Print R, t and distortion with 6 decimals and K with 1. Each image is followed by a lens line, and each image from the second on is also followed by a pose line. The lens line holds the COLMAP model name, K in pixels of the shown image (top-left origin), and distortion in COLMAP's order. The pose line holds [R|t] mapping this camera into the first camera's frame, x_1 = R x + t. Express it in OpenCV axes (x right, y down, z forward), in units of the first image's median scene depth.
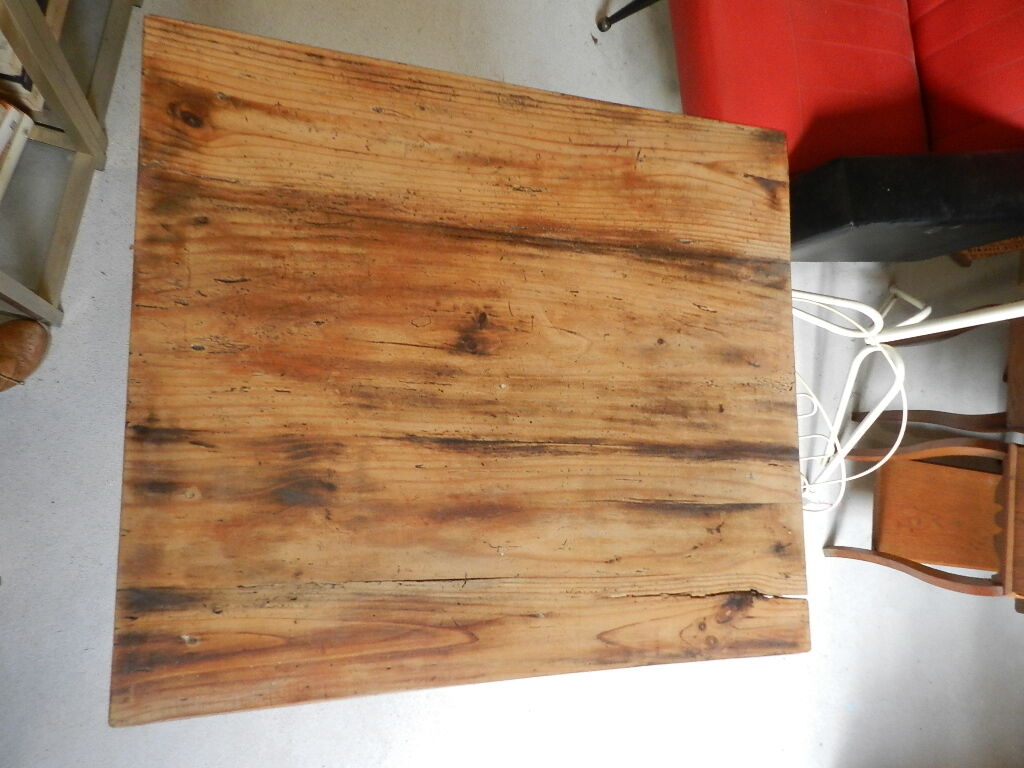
lens RADIAL K [[711.0, 0, 515.9], [0, 711.0, 388.1], [0, 0, 1]] dist [0.021036, 0.003560]
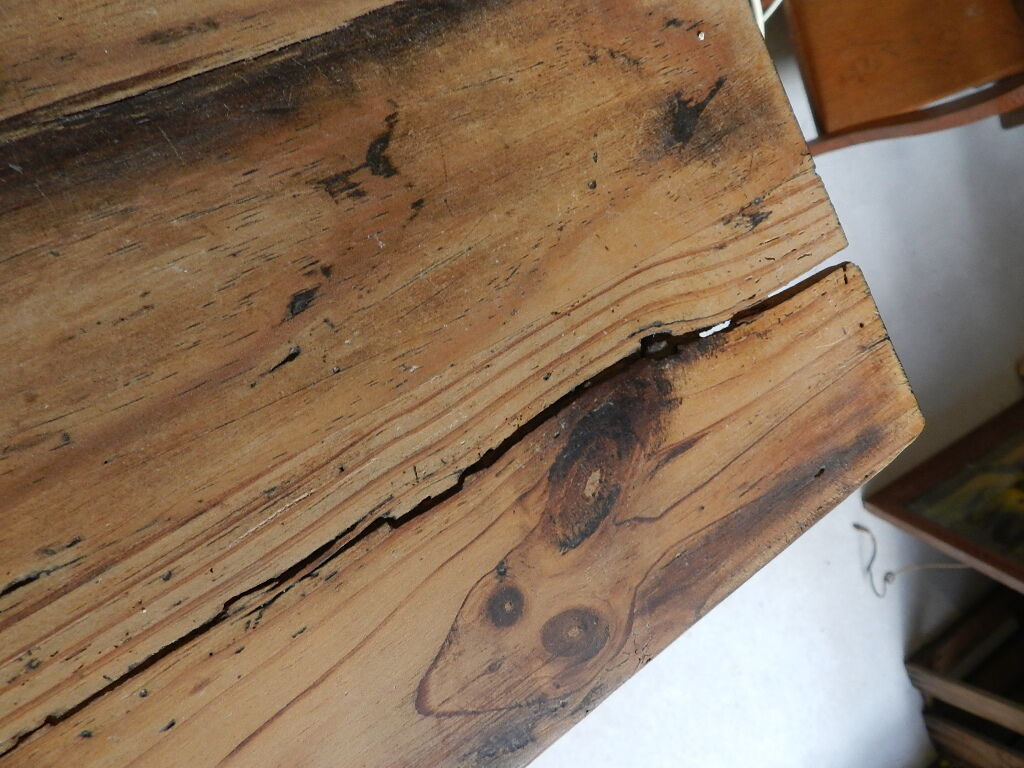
lens RADIAL K [[711.0, 0, 515.9], [0, 711.0, 388.1], [0, 0, 1]] dist [0.021036, 0.003560]
pose [[0.880710, -0.473131, 0.022303, 0.284169], [0.444052, 0.841133, 0.308728, 0.207873], [-0.164828, -0.261996, 0.950889, 0.793067]]
